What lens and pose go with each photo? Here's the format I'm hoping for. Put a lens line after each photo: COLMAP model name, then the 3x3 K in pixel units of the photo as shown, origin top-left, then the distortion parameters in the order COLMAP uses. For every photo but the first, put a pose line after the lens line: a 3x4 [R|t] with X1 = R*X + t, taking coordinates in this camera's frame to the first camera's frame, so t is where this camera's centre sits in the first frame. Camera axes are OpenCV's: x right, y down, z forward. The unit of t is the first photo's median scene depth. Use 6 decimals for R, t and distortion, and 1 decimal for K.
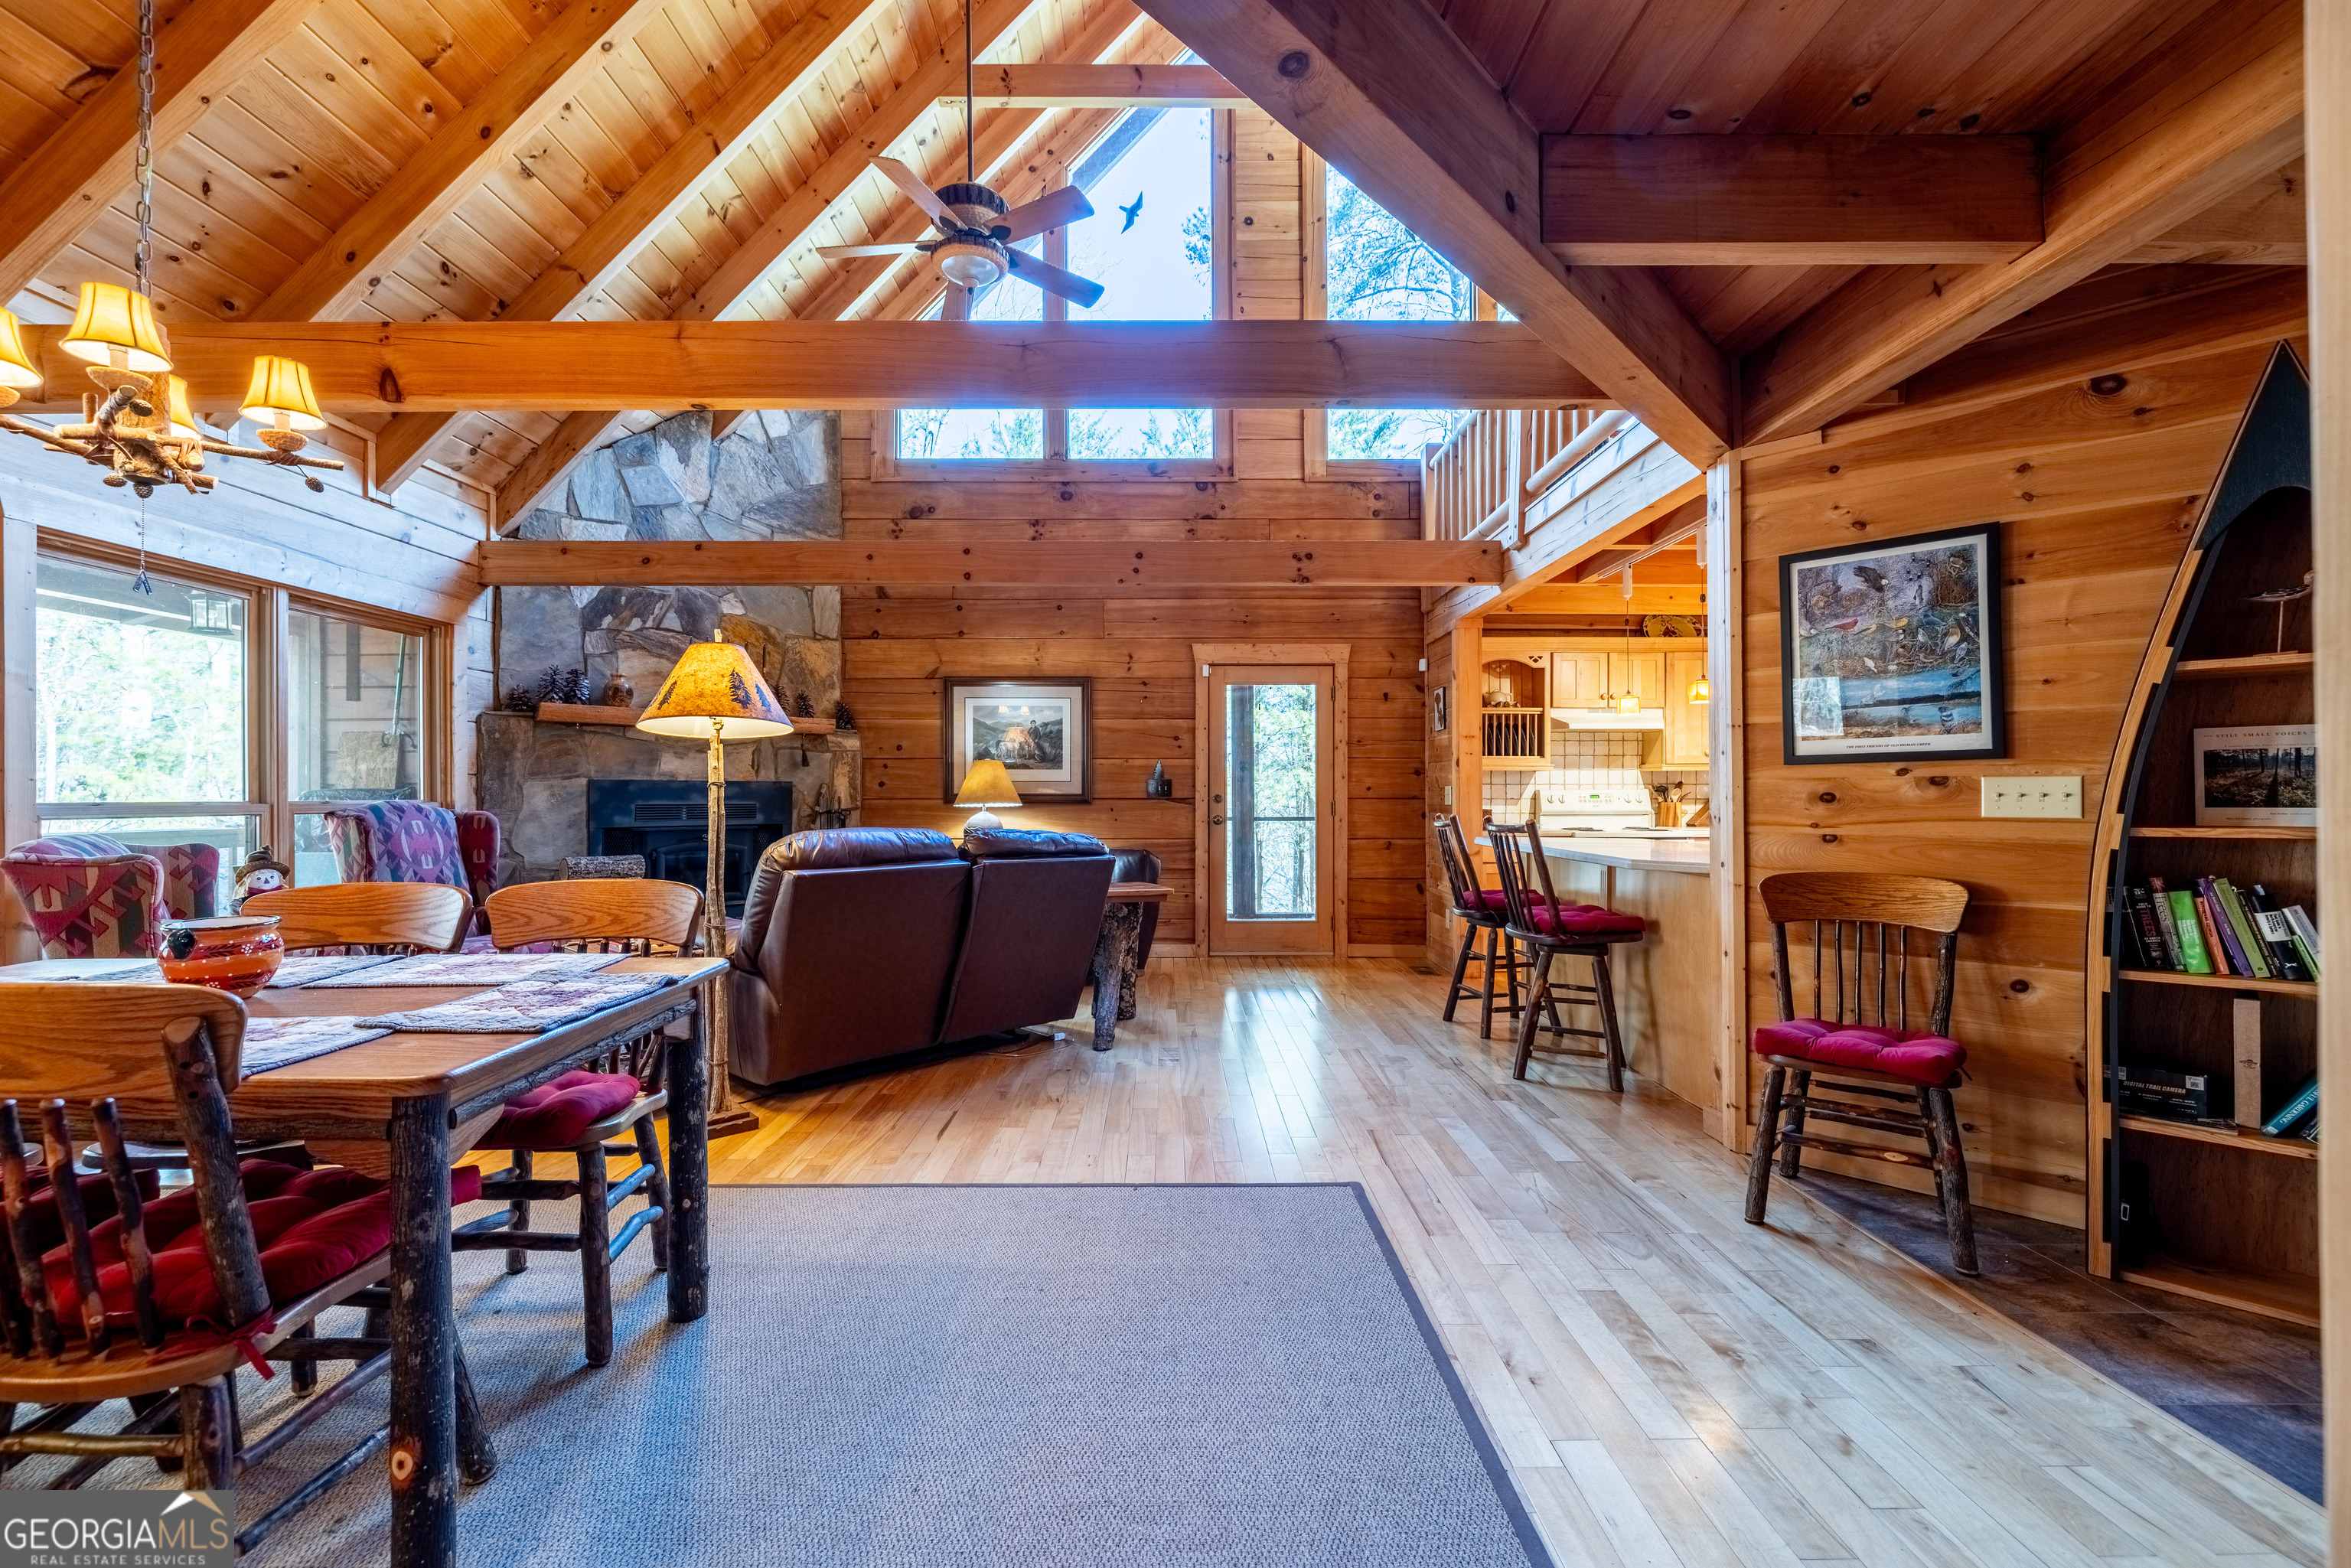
lens RADIAL K [[970.2, 0, 1158.0], [0, 970.2, 784.6], [0, 0, 1]] dist [0.003680, -0.000661]
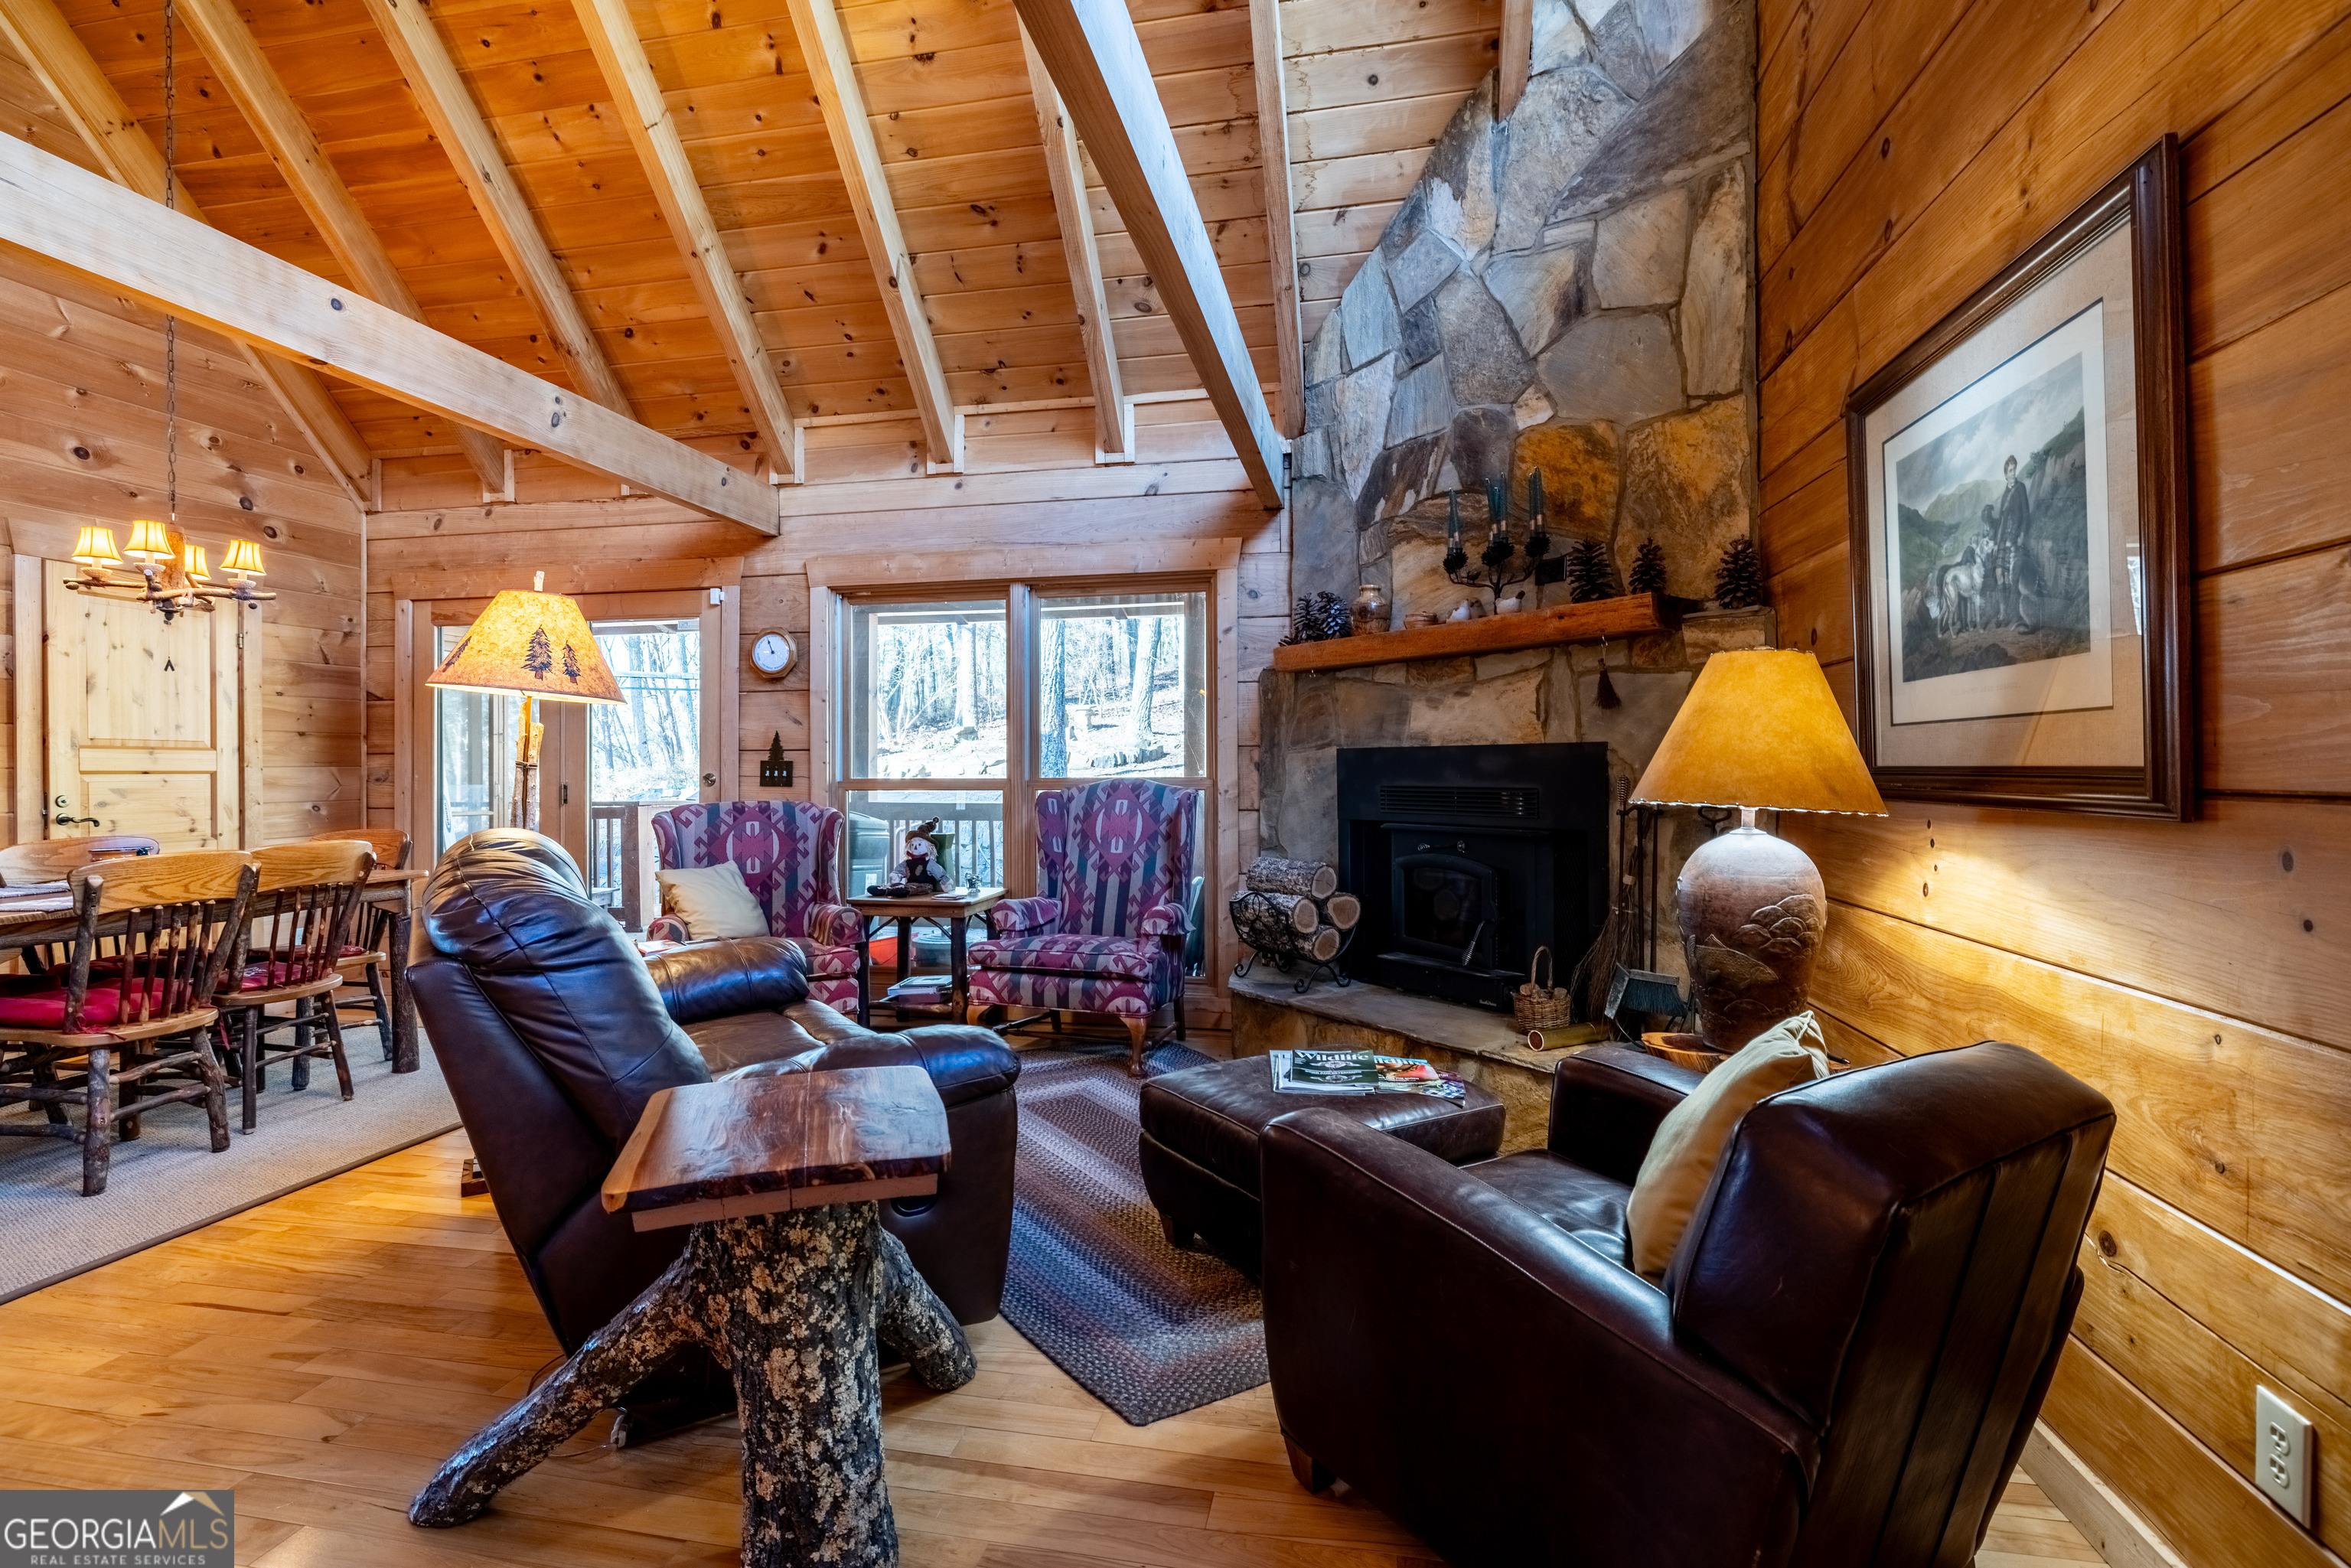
lens RADIAL K [[1121.3, 0, 1175.5], [0, 1121.3, 784.0], [0, 0, 1]] dist [-0.004760, 0.000308]
pose [[-0.195350, 0.012648, -0.980652, 0.189052], [0.012911, 0.999863, 0.010323, 0.008958], [0.980649, -0.010644, -0.195487, 0.891336]]
